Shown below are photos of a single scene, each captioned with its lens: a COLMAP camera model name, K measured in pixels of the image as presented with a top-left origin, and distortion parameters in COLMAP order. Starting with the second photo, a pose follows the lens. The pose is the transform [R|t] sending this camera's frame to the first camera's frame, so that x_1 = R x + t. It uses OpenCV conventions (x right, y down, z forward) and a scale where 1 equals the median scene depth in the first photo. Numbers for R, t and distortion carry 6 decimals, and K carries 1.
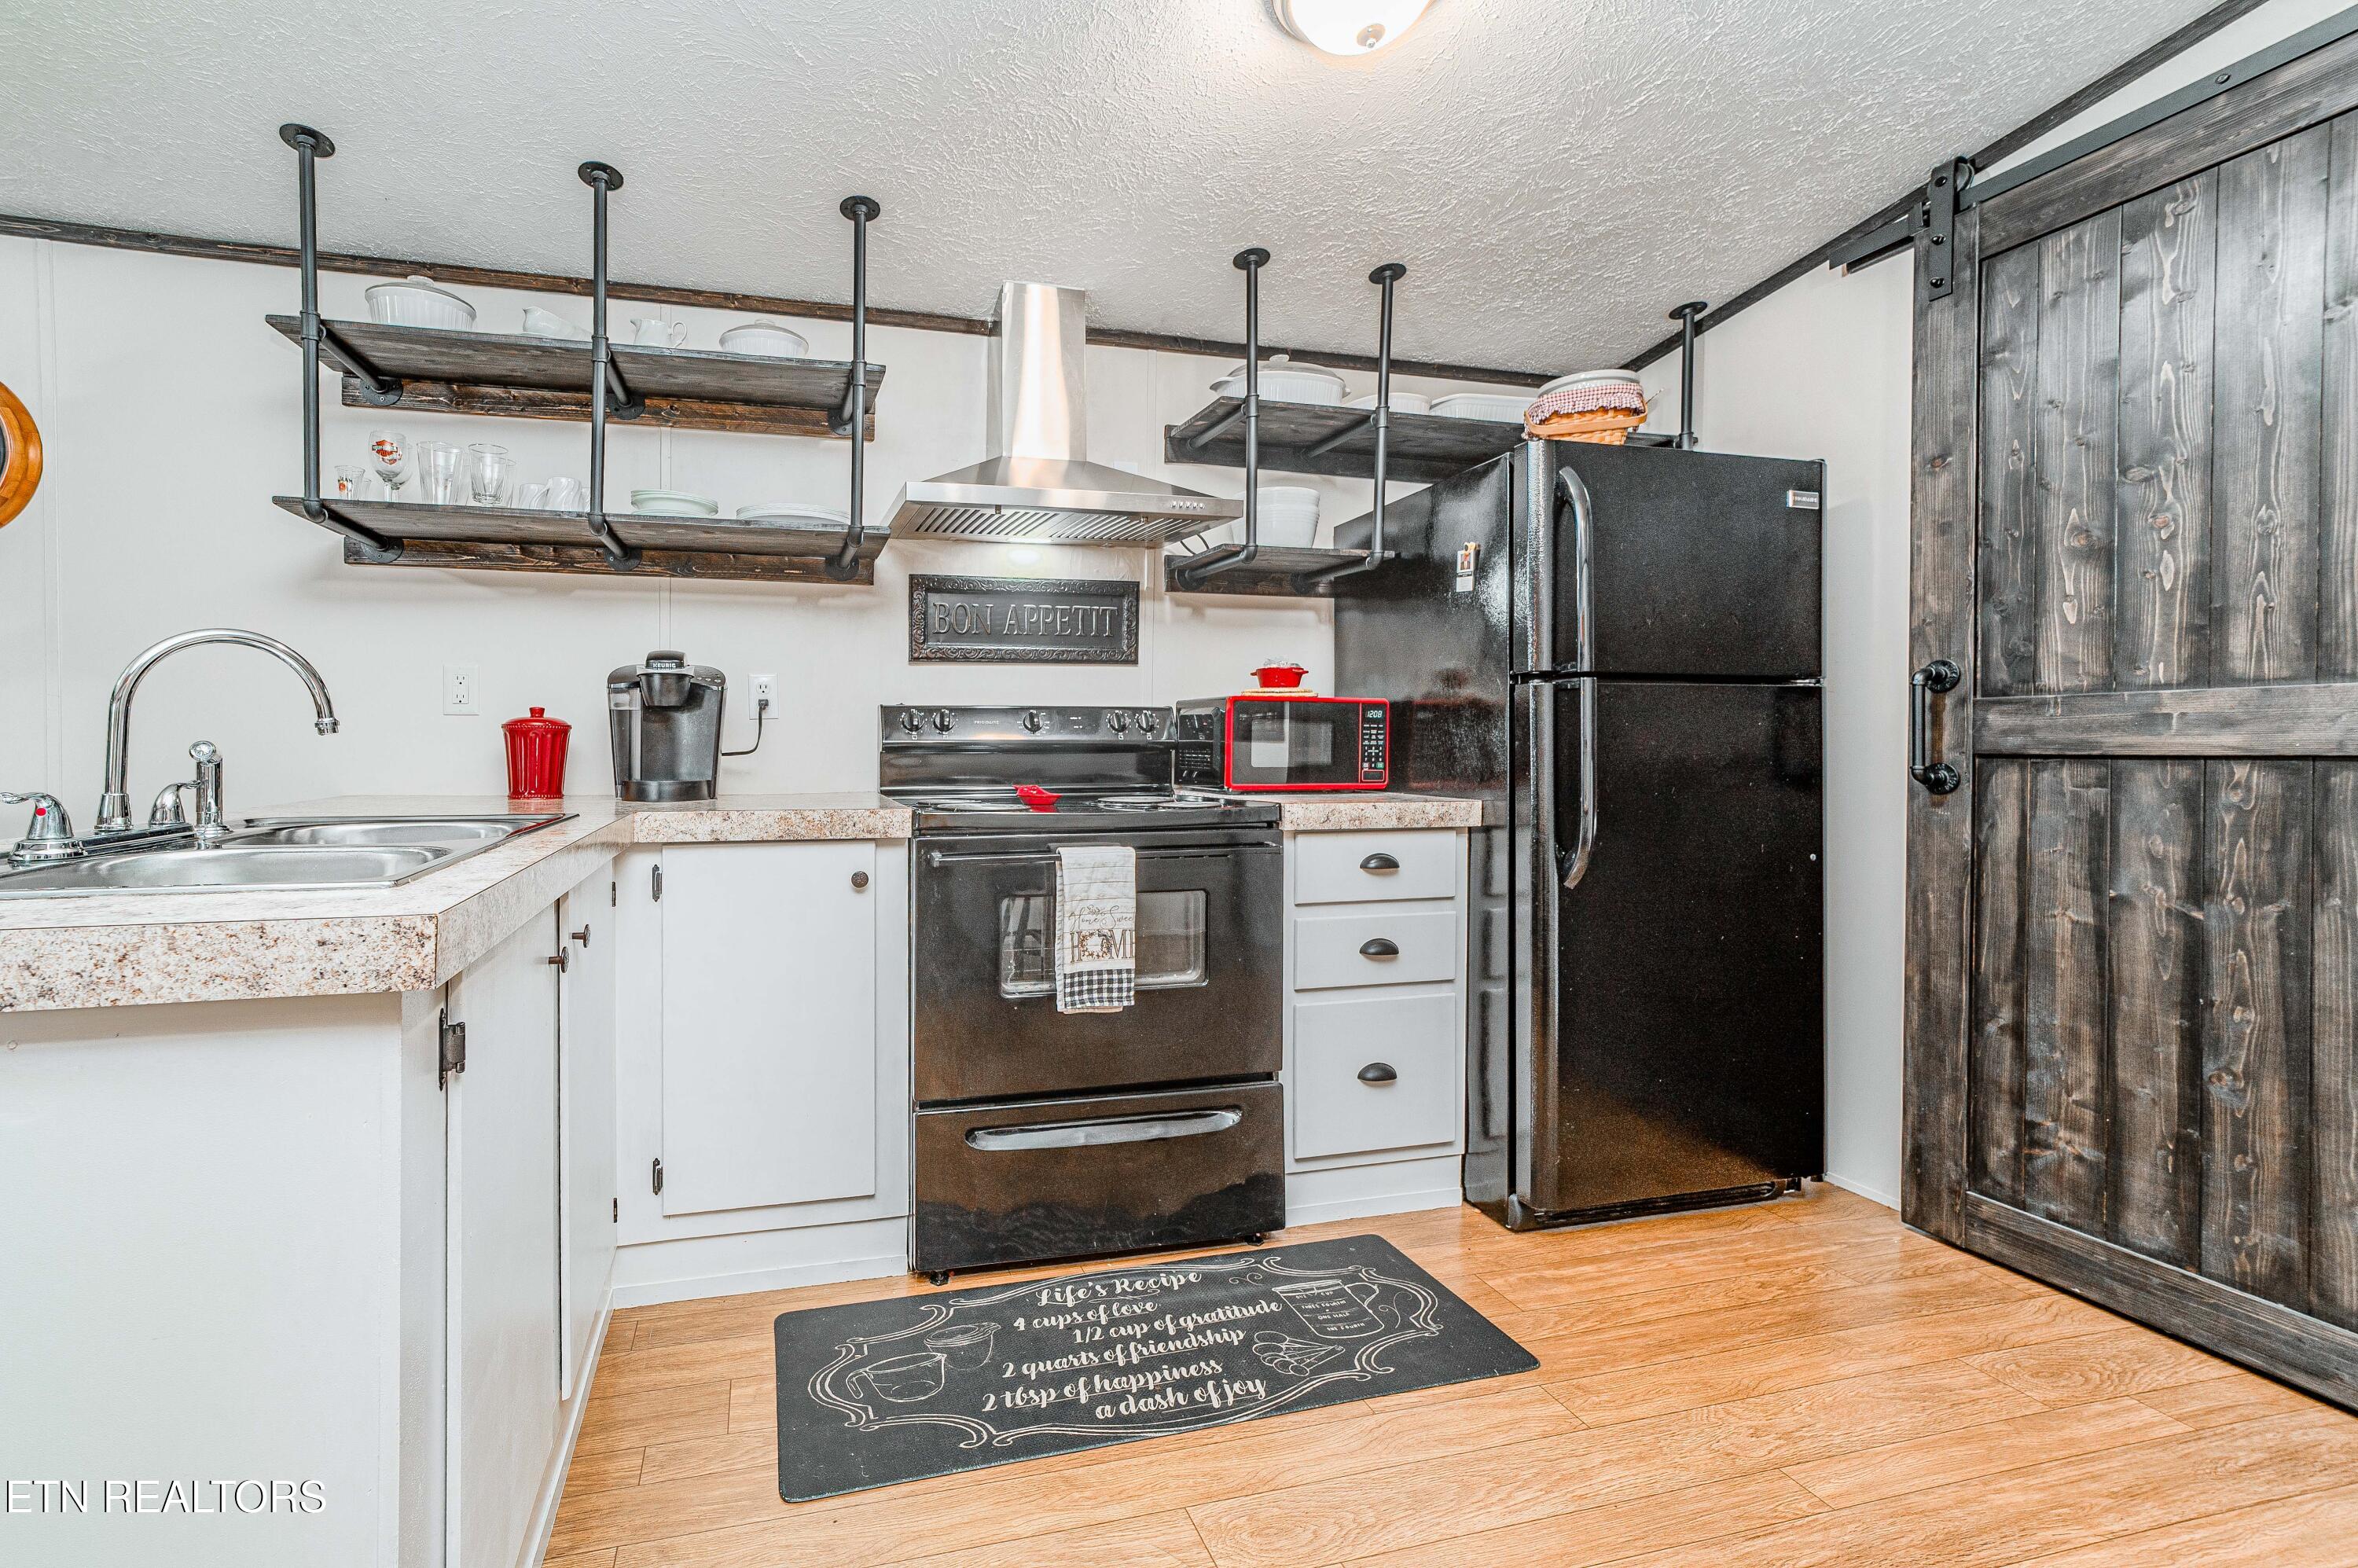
lens RADIAL K [[931.0, 0, 978.8], [0, 931.0, 756.1], [0, 0, 1]] dist [-0.003421, 0.001655]
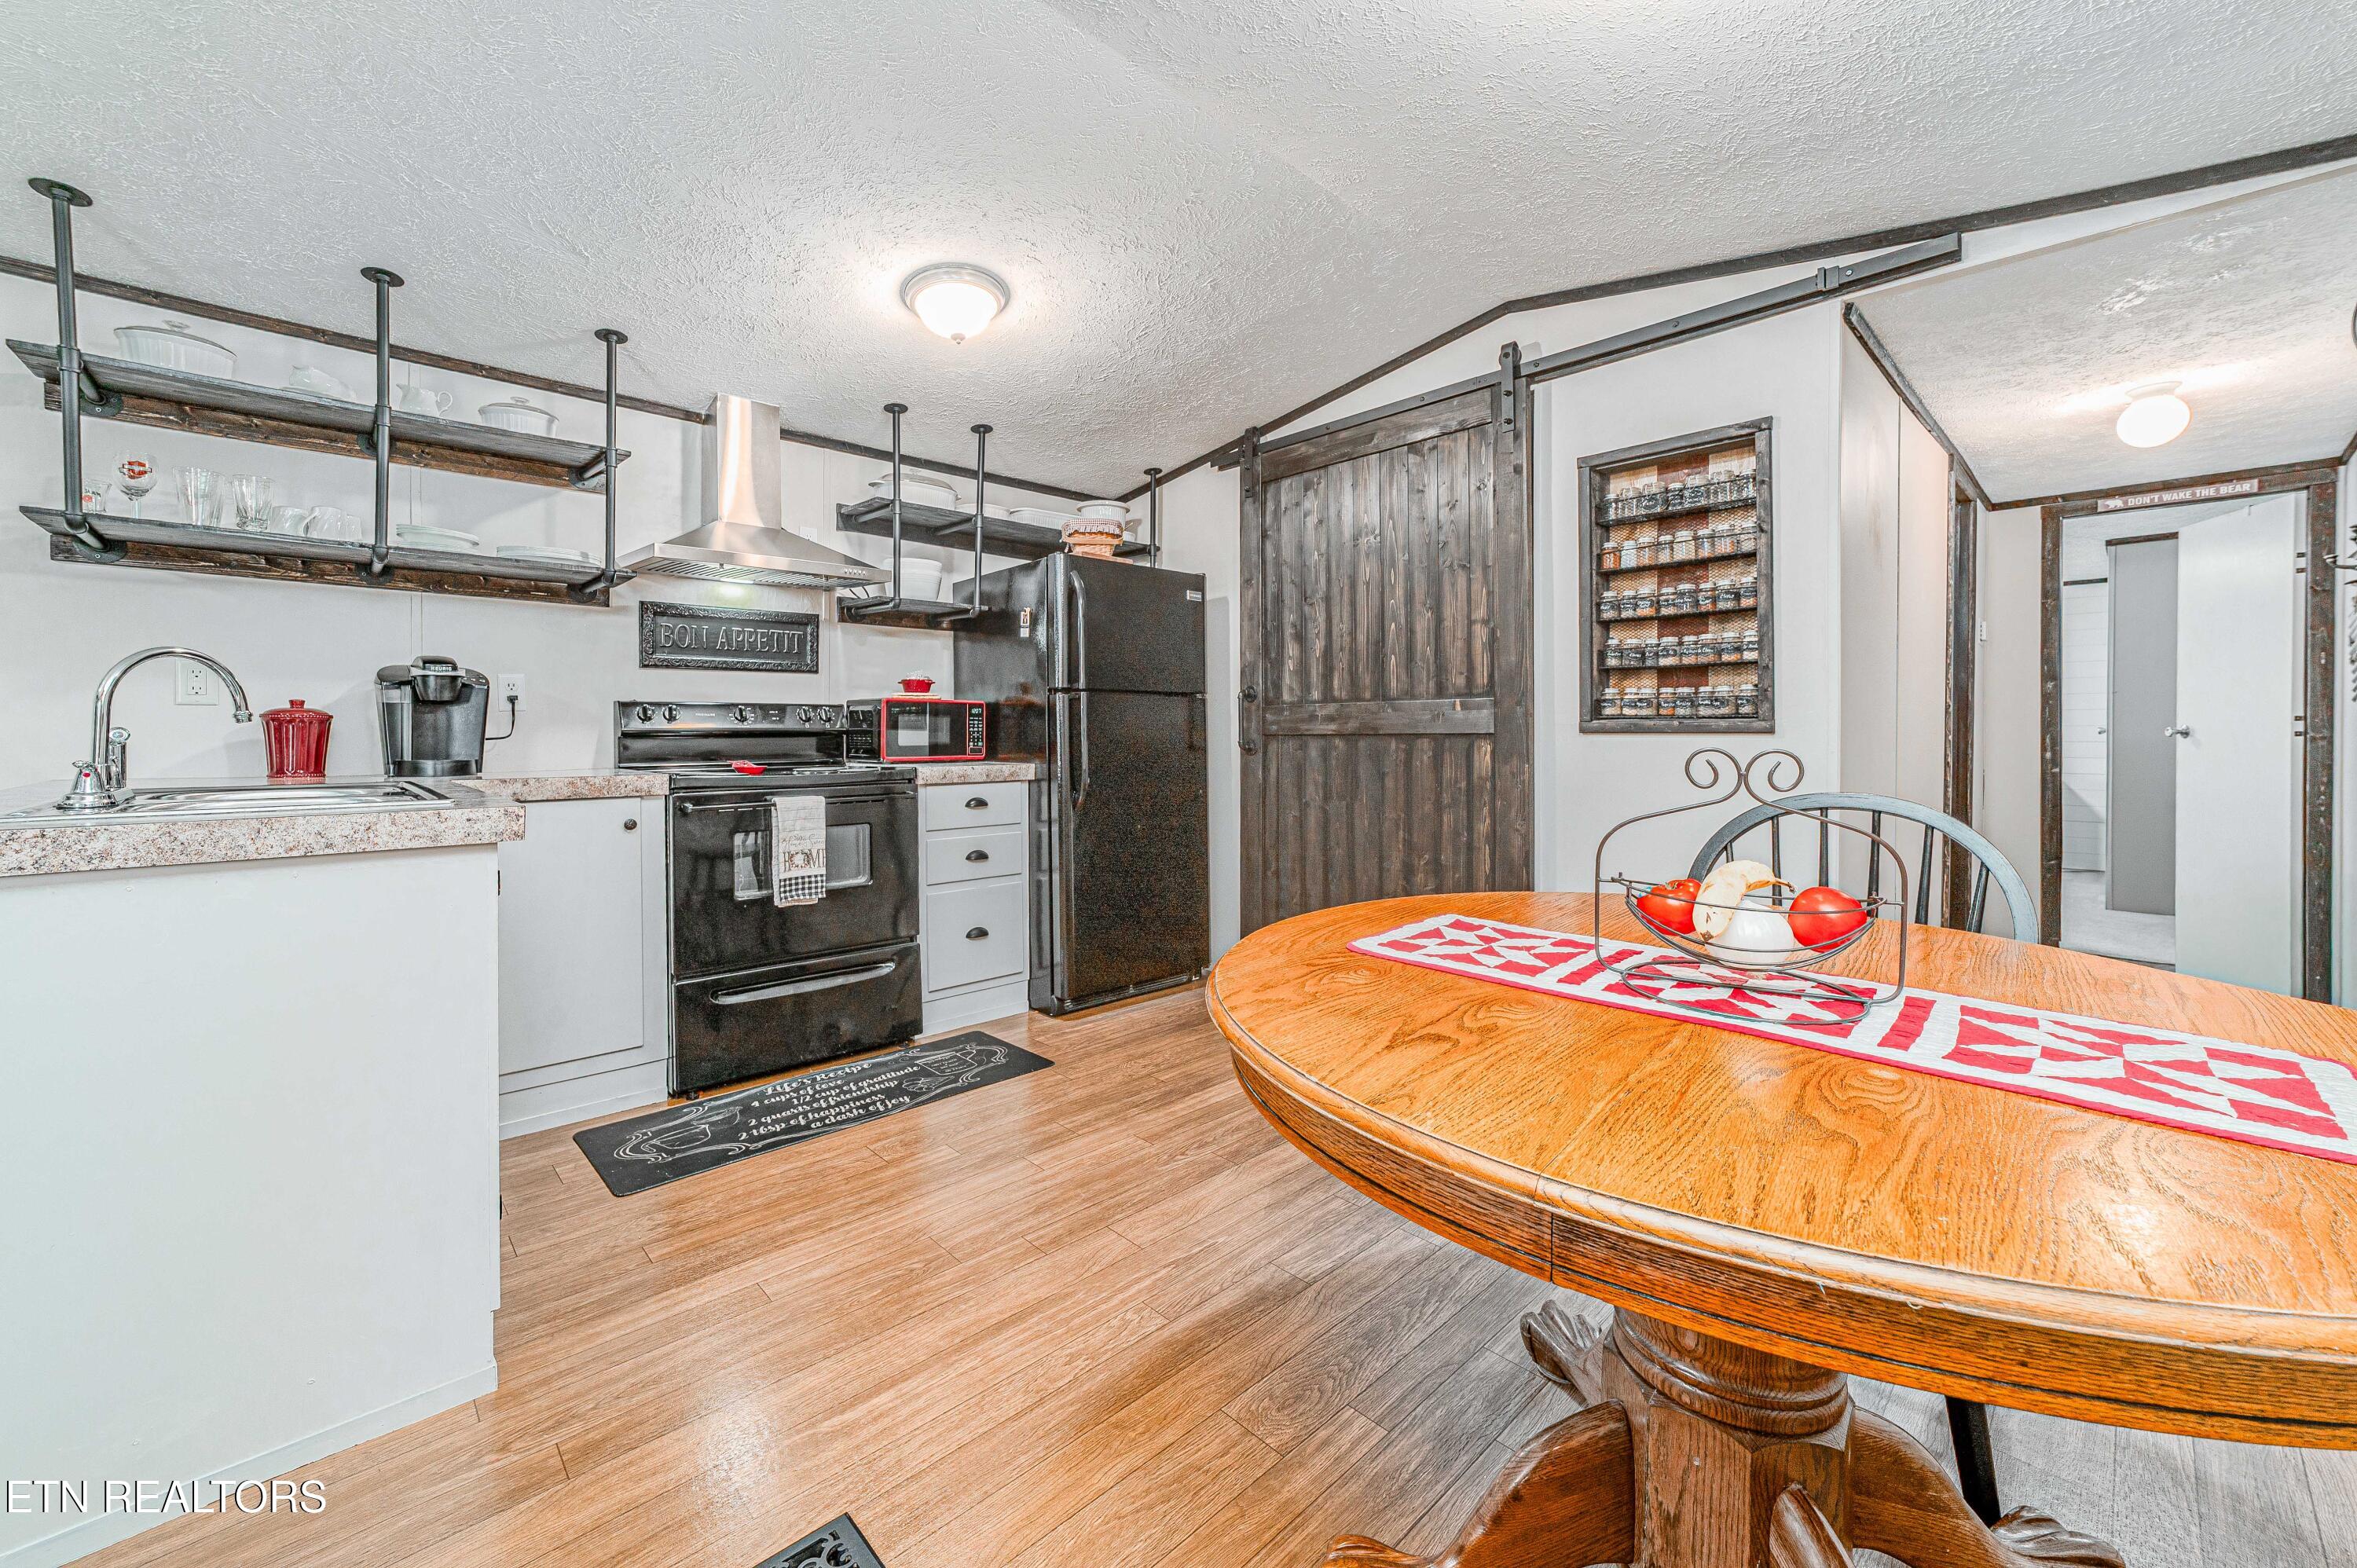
lens RADIAL K [[916.0, 0, 1100.1], [0, 916.0, 748.7], [0, 0, 1]] dist [-0.015594, 0.004779]
pose [[0.878925, -0.010972, 0.476834, -0.153437], [0.009517, 0.999940, 0.005467, 0.014378], [-0.476865, -0.000267, 0.878977, -0.553316]]
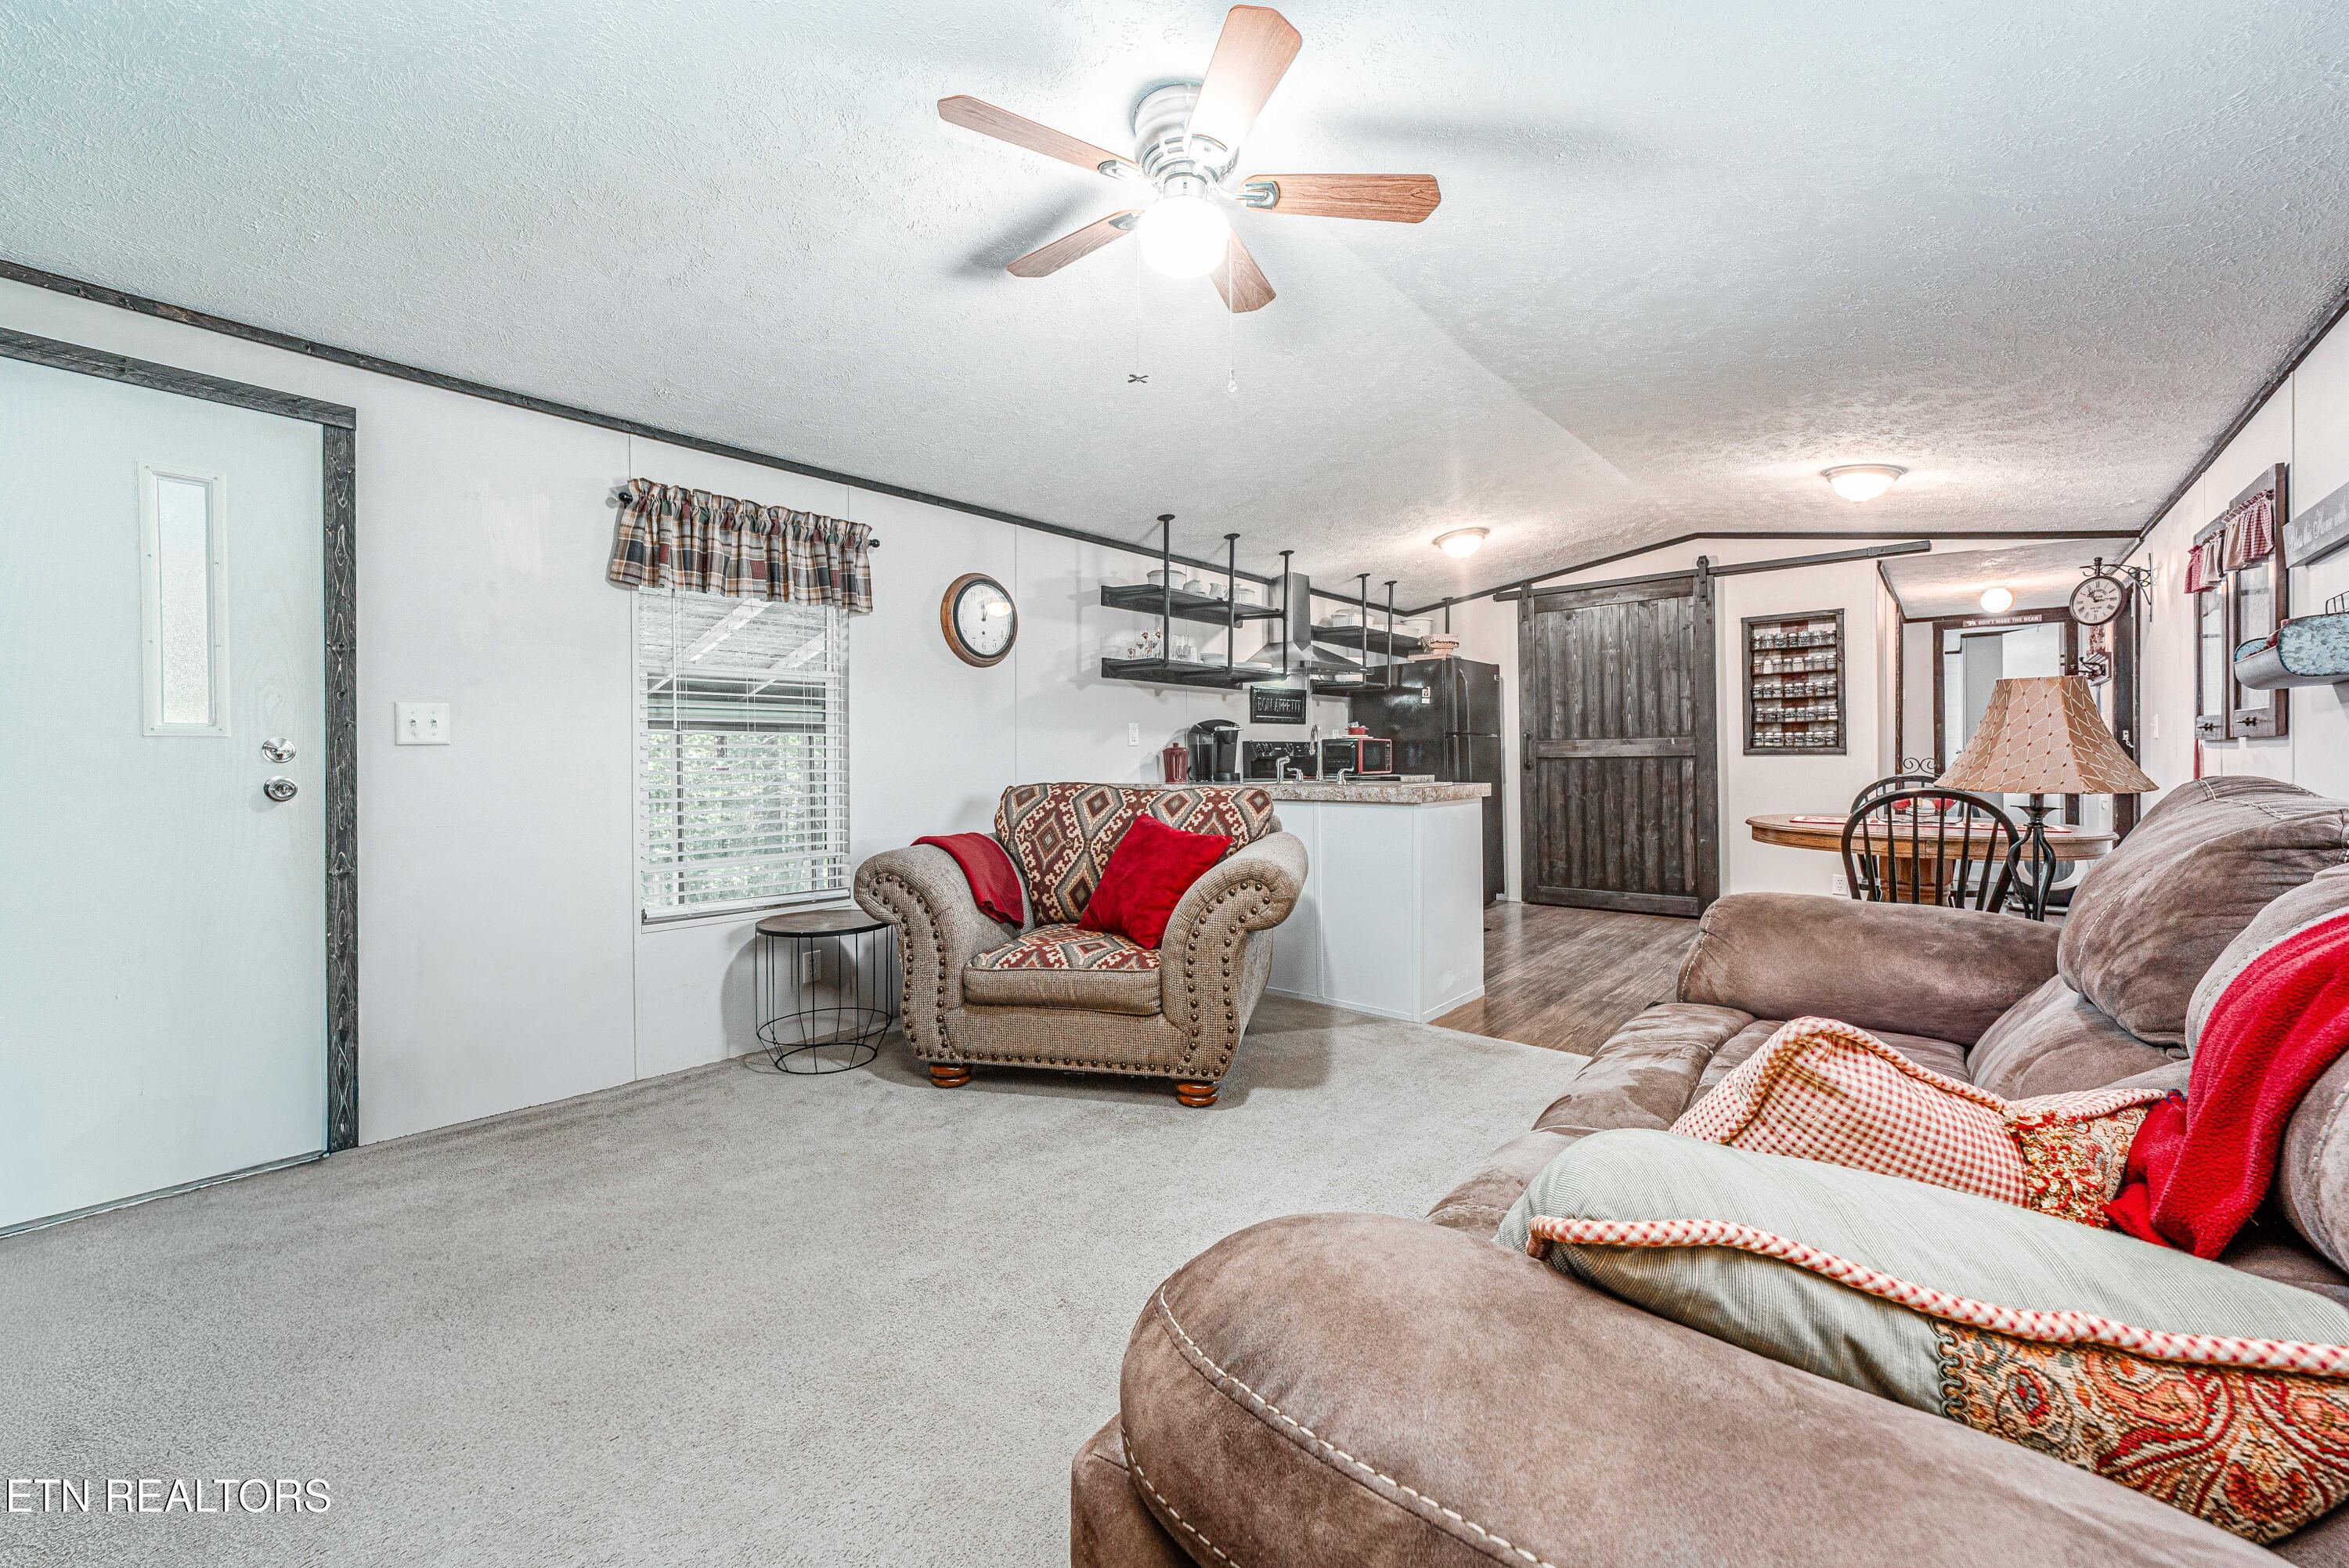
lens RADIAL K [[867.8, 0, 1161.6], [0, 867.8, 760.7], [0, 0, 1]] dist [-0.001516, -0.000175]
pose [[0.820611, -0.011480, 0.571372, -1.951622], [0.019362, 0.999783, -0.007721, 0.007665], [-0.571160, 0.017398, 0.820655, -0.858001]]
